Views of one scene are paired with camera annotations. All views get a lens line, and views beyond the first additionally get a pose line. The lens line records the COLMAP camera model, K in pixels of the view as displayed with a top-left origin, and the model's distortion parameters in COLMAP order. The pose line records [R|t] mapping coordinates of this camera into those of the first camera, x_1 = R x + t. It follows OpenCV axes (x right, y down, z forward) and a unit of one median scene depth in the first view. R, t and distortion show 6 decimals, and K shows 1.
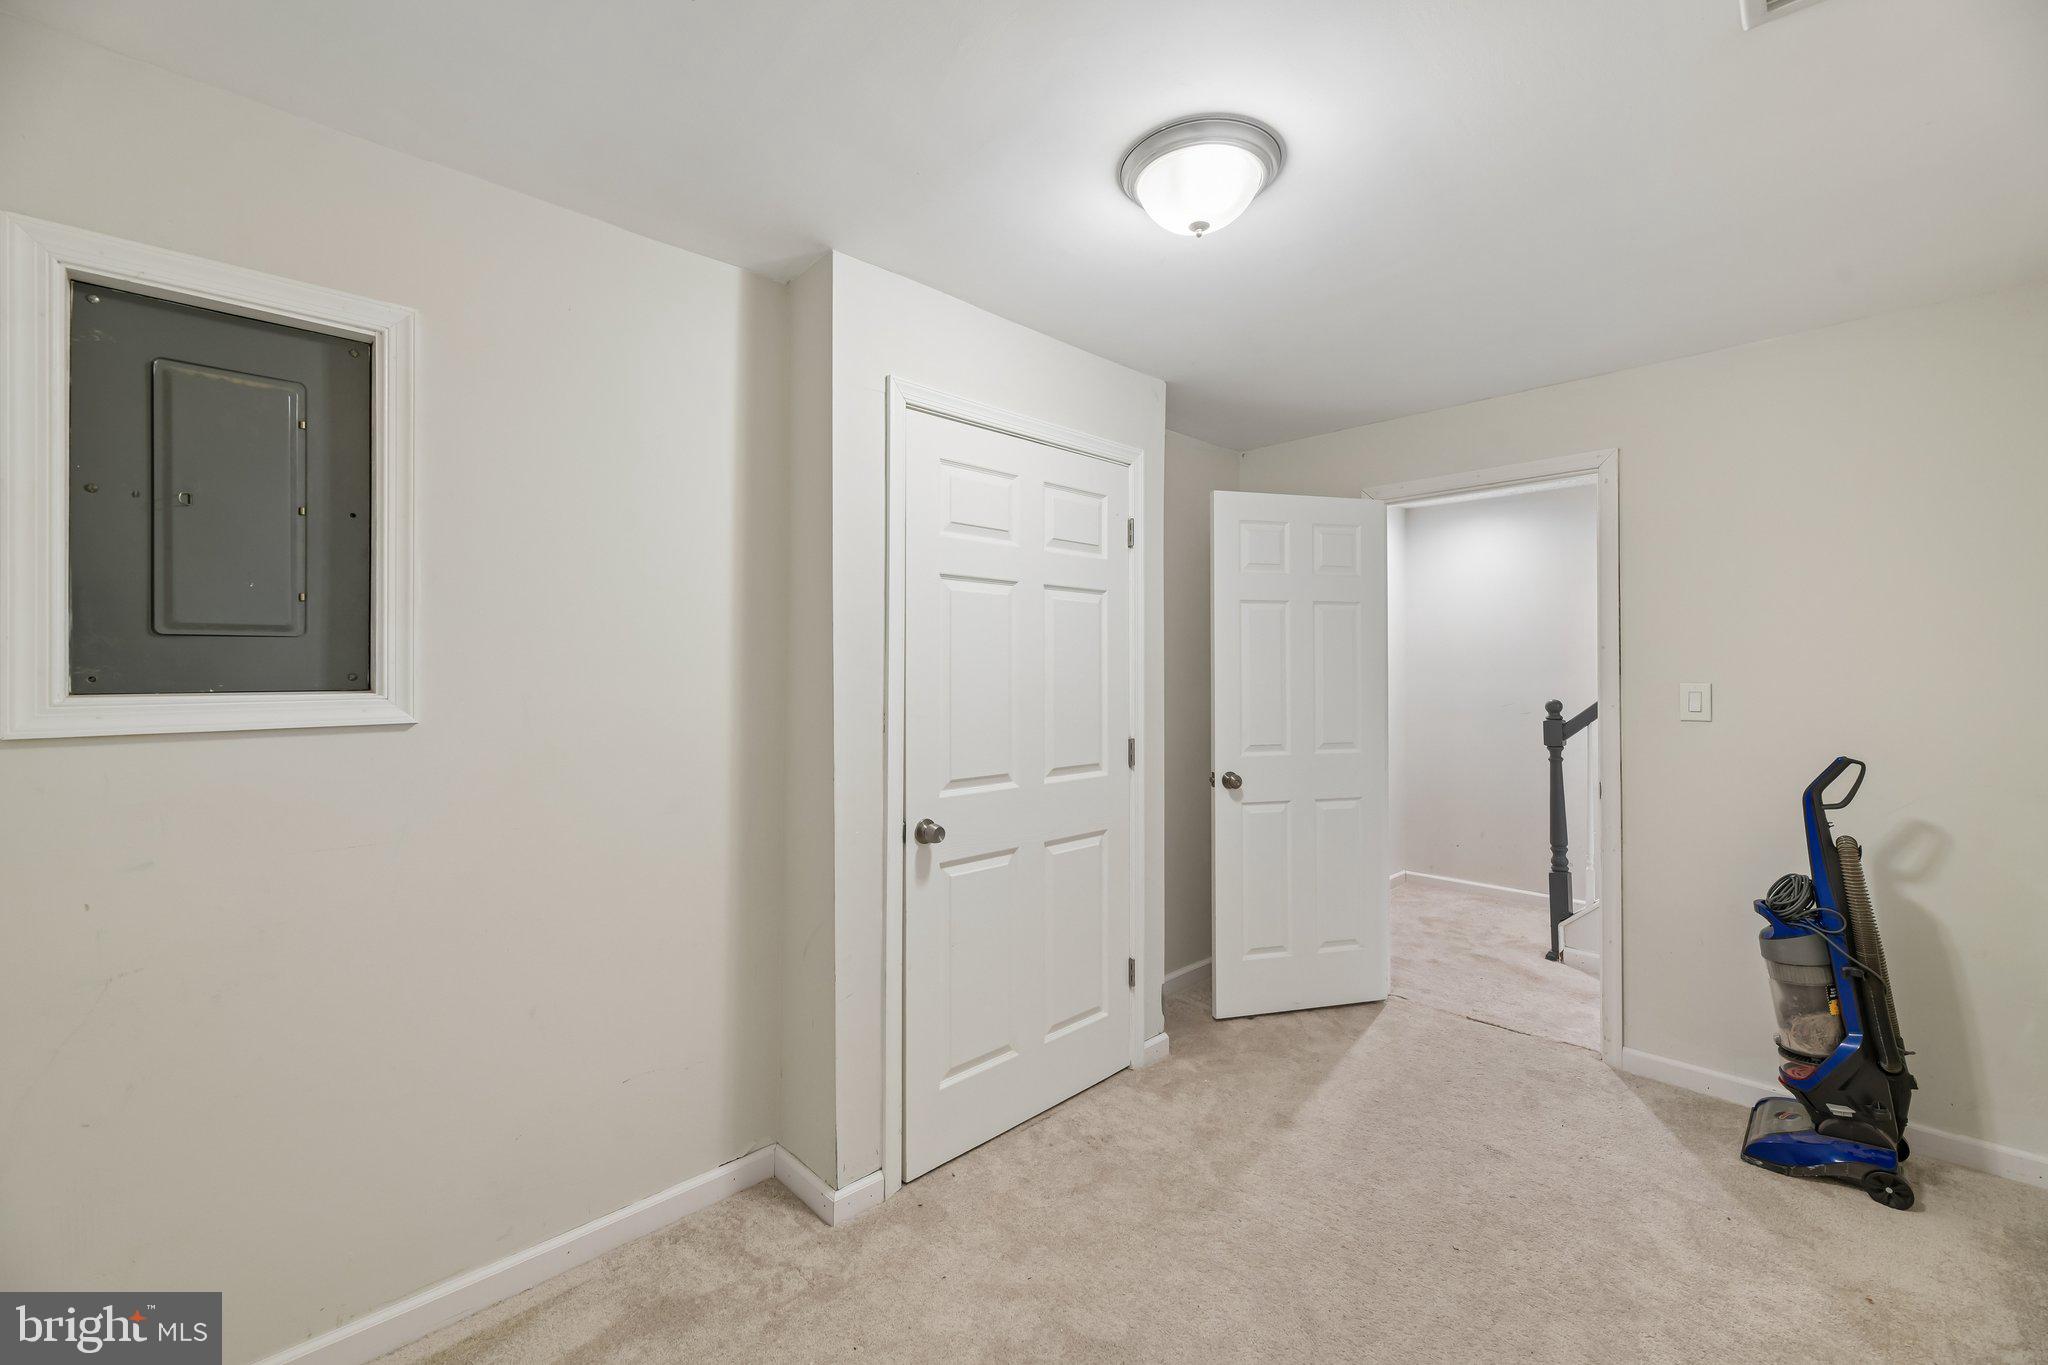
lens RADIAL K [[823.7, 0, 1028.5], [0, 823.7, 668.1], [0, 0, 1]] dist [0.014916, -0.005499]
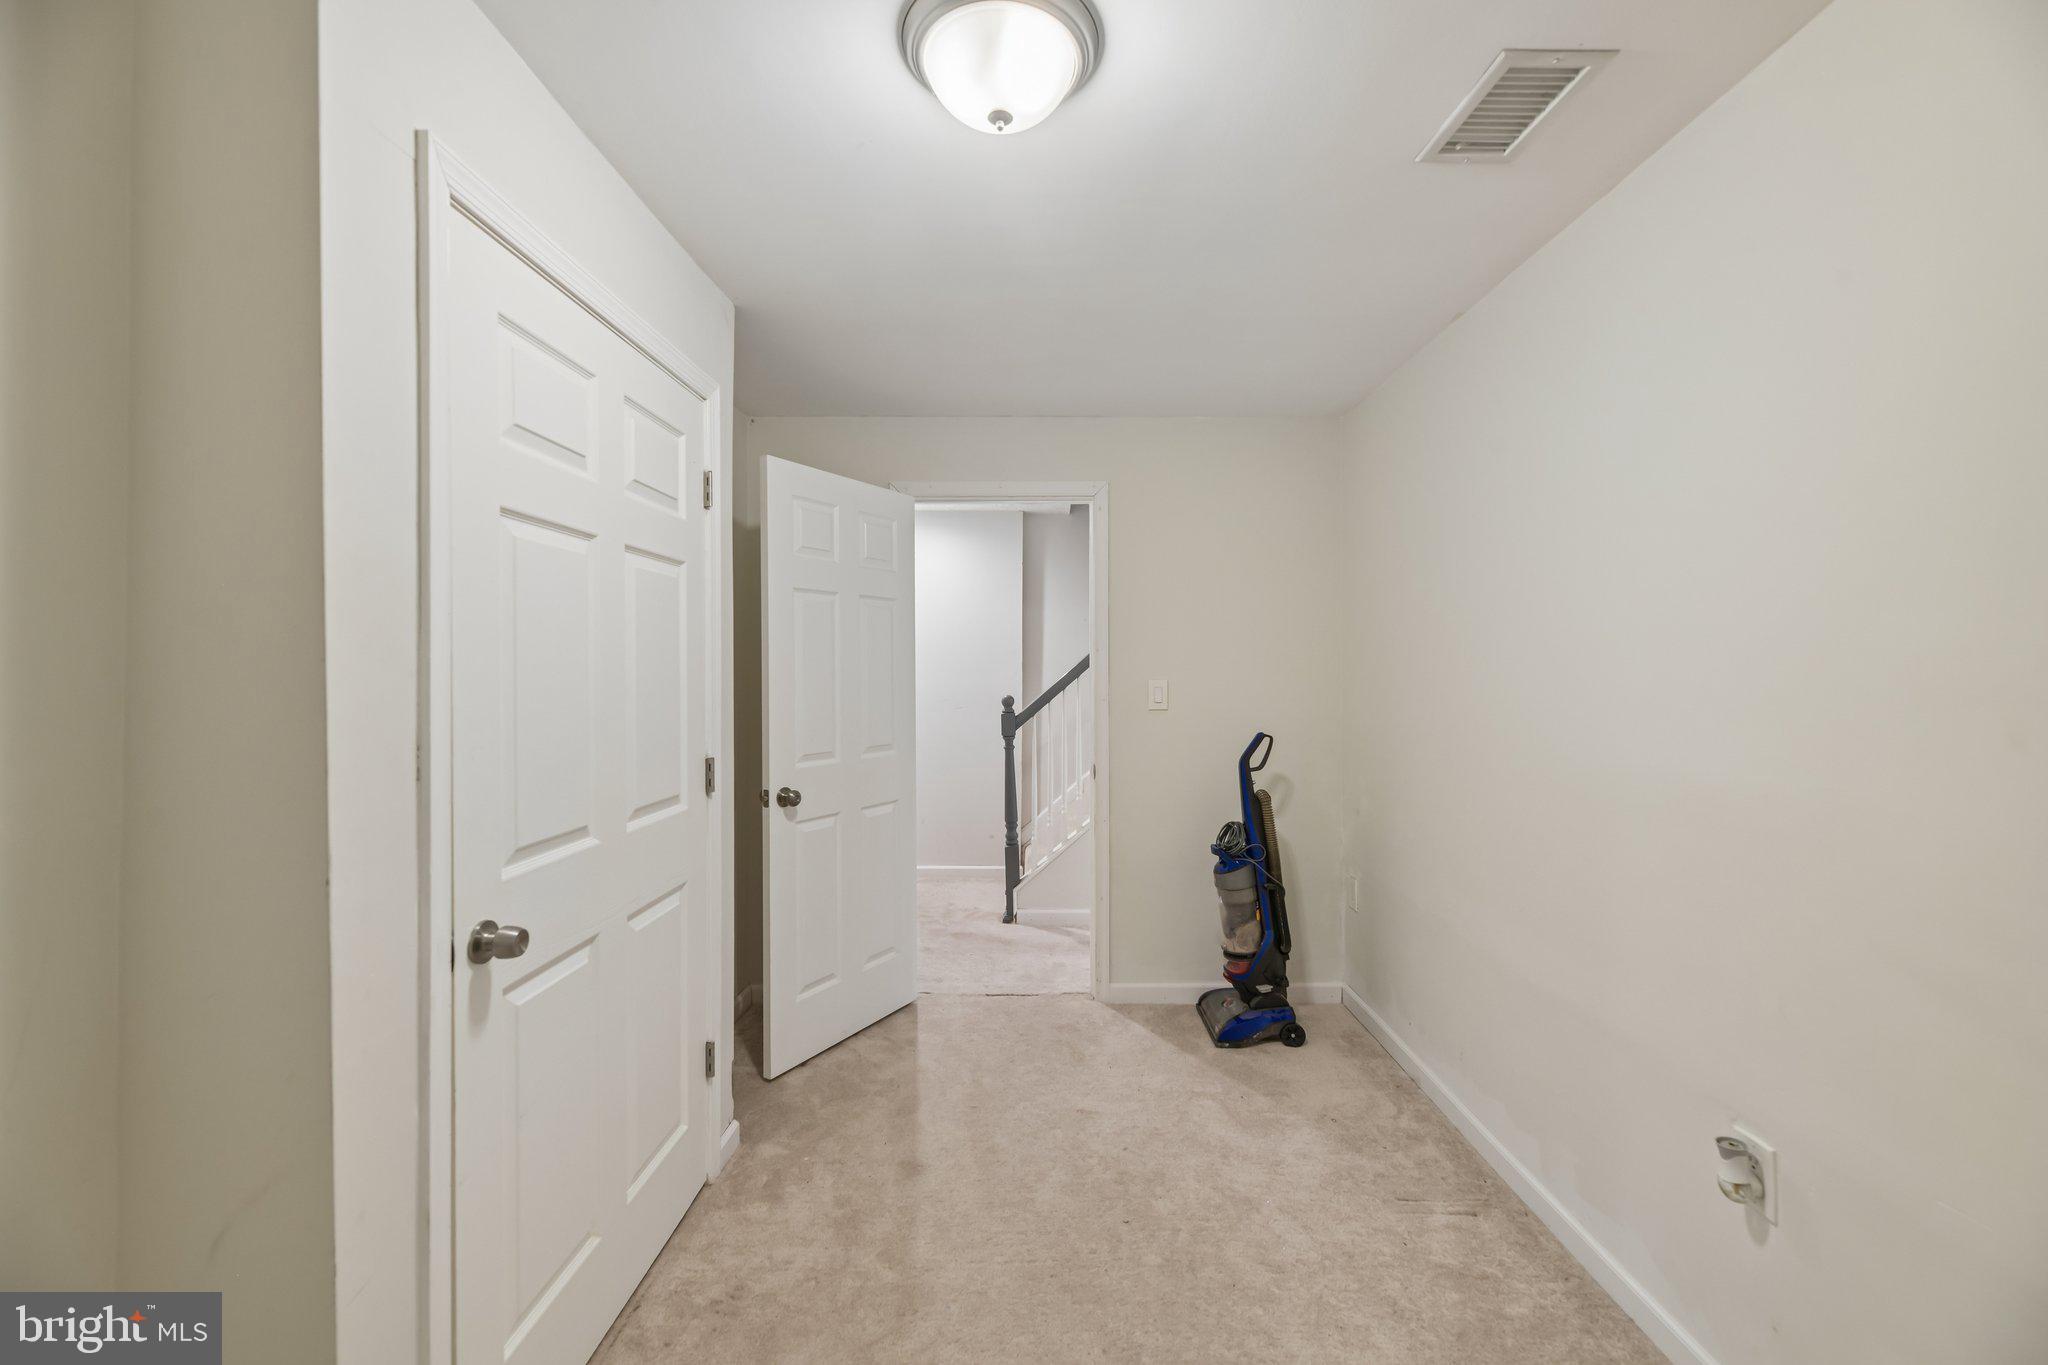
lens RADIAL K [[828.7, 0, 1034.3], [0, 828.7, 677.7], [0, 0, 1]] dist [0.009958, -0.000743]
pose [[0.707004, -0.005864, 0.707186, -0.227817], [-0.003110, 0.999930, 0.011402, 0.001294], [-0.707203, -0.010261, 0.706936, 0.259182]]
